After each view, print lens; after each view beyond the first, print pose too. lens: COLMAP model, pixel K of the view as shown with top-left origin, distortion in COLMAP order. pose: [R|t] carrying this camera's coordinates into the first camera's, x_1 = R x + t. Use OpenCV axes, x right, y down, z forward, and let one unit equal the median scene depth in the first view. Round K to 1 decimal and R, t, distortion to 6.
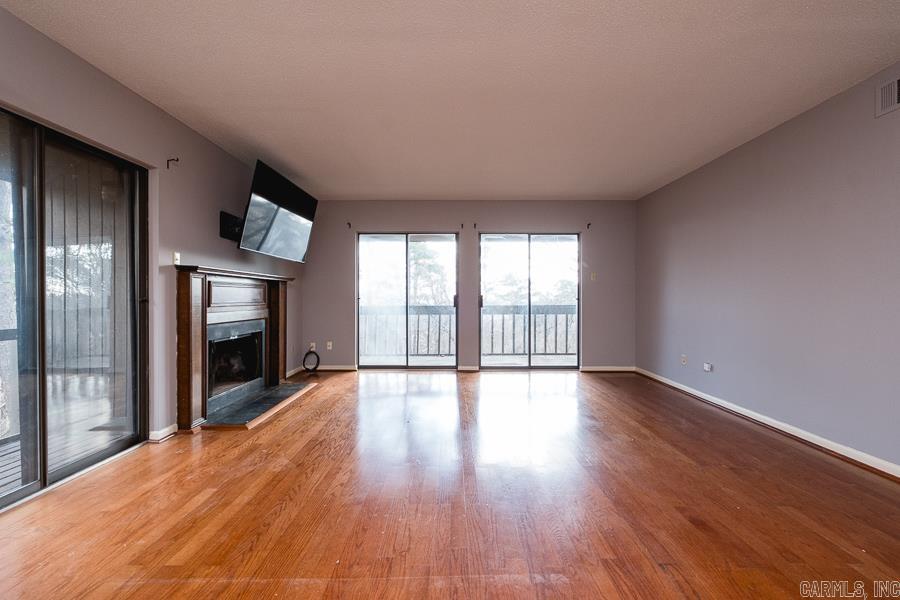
lens RADIAL K [[389.6, 0, 453.0], [0, 389.6, 299.8], [0, 0, 1]] dist [0.000307, -0.001080]
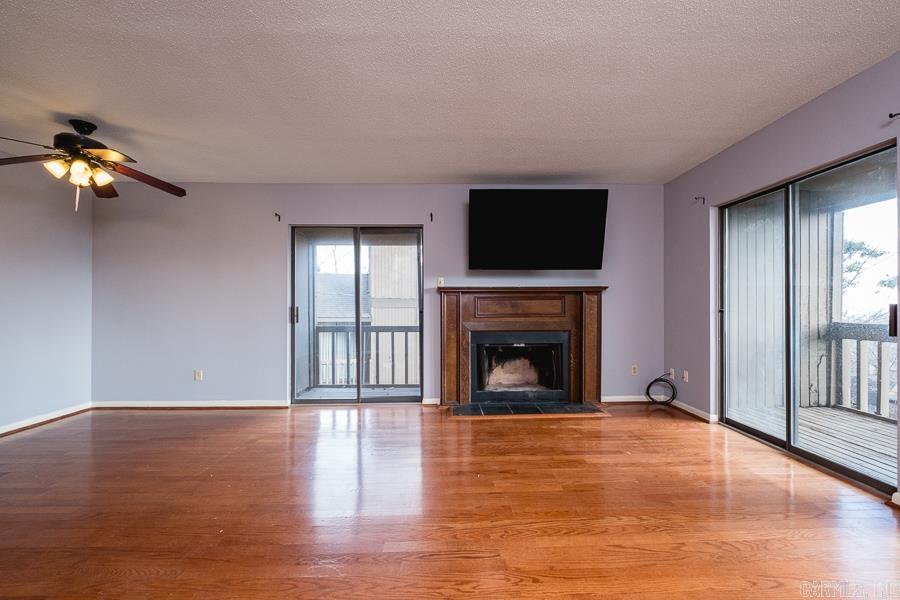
lens RADIAL K [[388.7, 0, 456.7], [0, 388.7, 304.1], [0, 0, 1]] dist [0.000860, -0.000187]
pose [[0.034635, -0.004309, -0.999391, 0.751583], [-0.002451, 0.999987, -0.004396, -0.023371], [0.999397, 0.002602, 0.034624, 1.075173]]
